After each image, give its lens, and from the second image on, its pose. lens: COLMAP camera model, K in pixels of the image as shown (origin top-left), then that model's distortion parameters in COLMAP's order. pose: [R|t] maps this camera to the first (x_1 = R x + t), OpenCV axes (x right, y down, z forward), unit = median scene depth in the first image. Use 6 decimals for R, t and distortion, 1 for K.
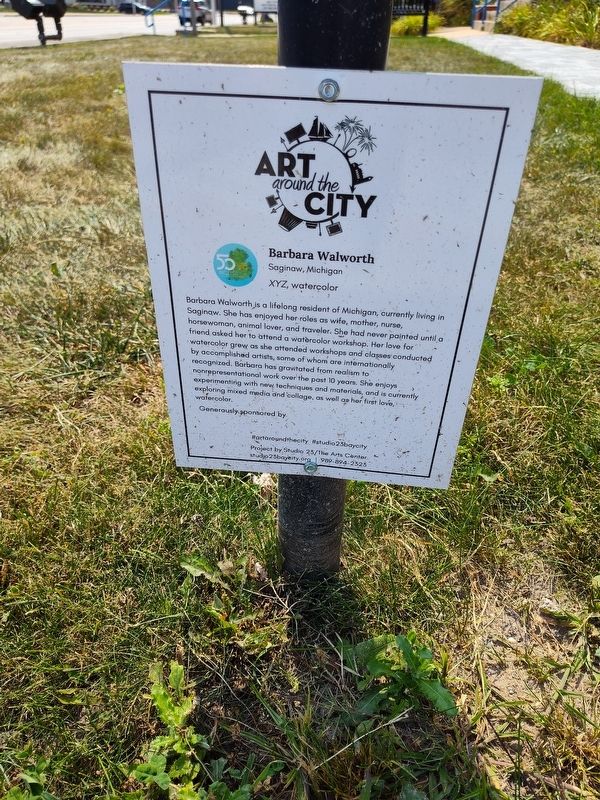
lens RADIAL K [[549.9, 0, 300.0], [0, 549.9, 400.0], [0, 0, 1]] dist [0.088406, -0.091783]
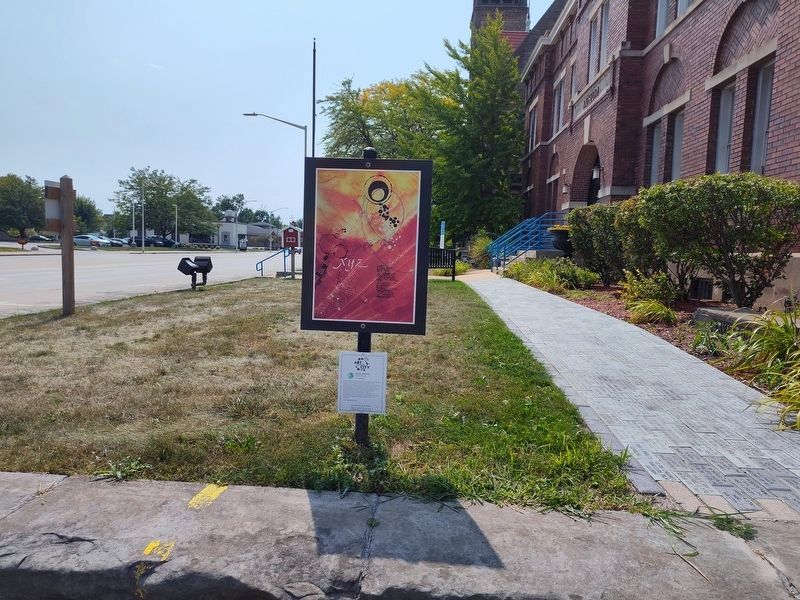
lens RADIAL K [[549.9, 0, 400.0], [0, 549.9, 300.0], [0, 0, 1]] dist [0.088406, -0.091783]
pose [[0.998297, 0.005875, 0.058044, 0.005300], [0.023242, 0.872501, -0.488059, 0.129613], [-0.053511, 0.488576, 0.870879, -0.308972]]
